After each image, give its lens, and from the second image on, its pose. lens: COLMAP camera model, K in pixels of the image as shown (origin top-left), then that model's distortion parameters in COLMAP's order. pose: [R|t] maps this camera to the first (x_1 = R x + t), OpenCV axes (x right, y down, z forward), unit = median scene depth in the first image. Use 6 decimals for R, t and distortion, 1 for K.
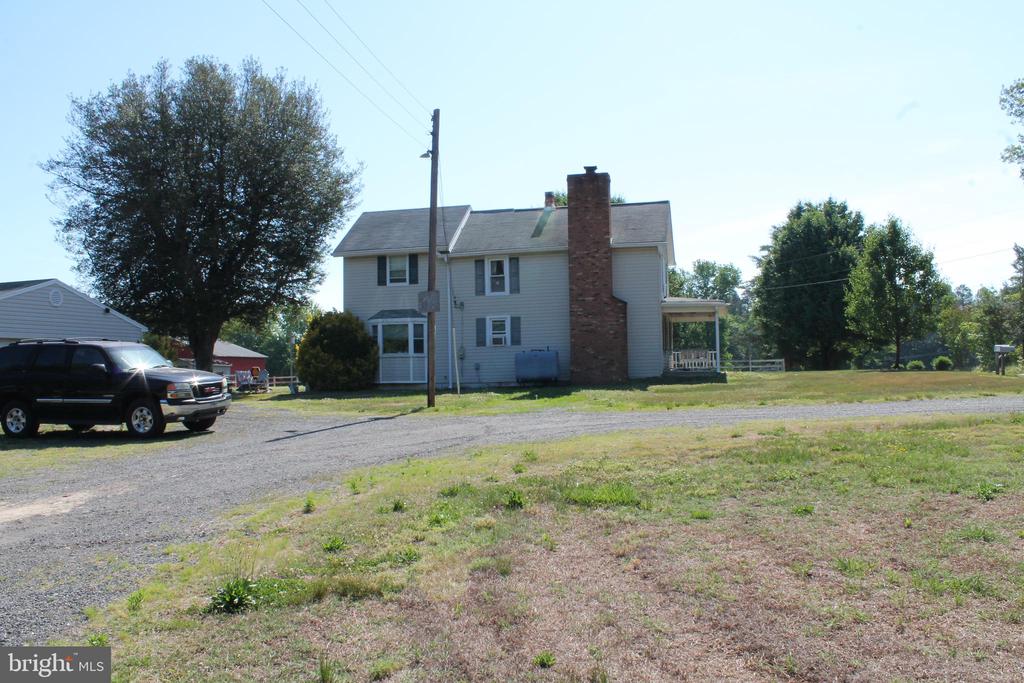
lens RADIAL K [[855.1, 0, 506.9], [0, 855.1, 343.5], [0, 0, 1]] dist [-0.168715, 0.147856]
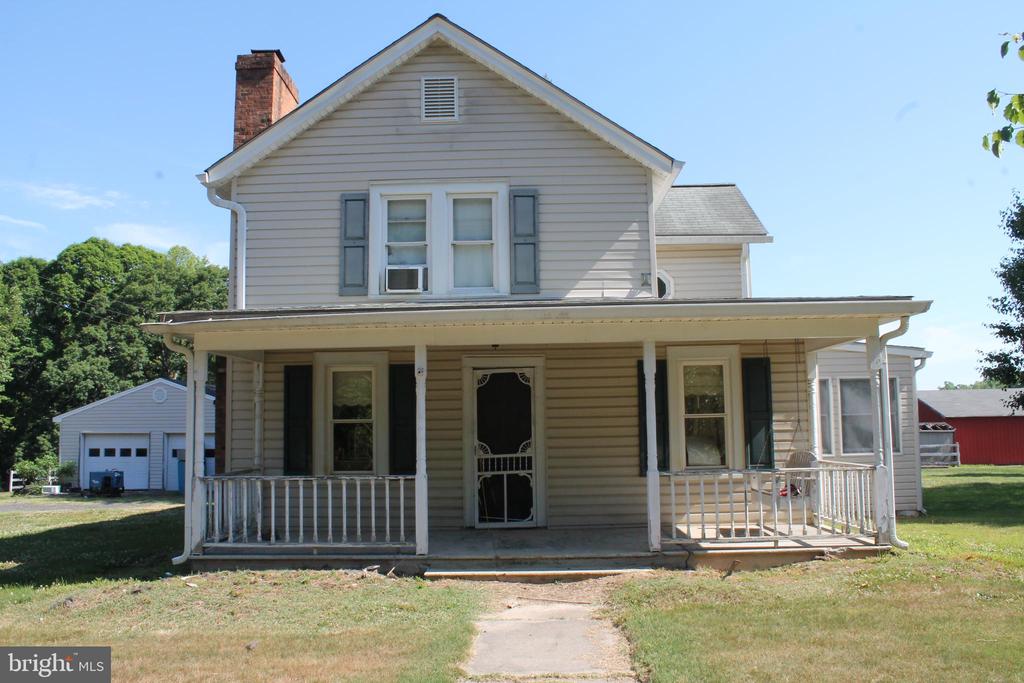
lens RADIAL K [[855.1, 0, 506.9], [0, 855.1, 343.5], [0, 0, 1]] dist [-0.168715, 0.147856]
pose [[0.225929, -0.088676, -0.970099, 0.529368], [0.040829, 0.995835, -0.081520, -0.011550], [0.973288, -0.021190, 0.228609, 0.985072]]
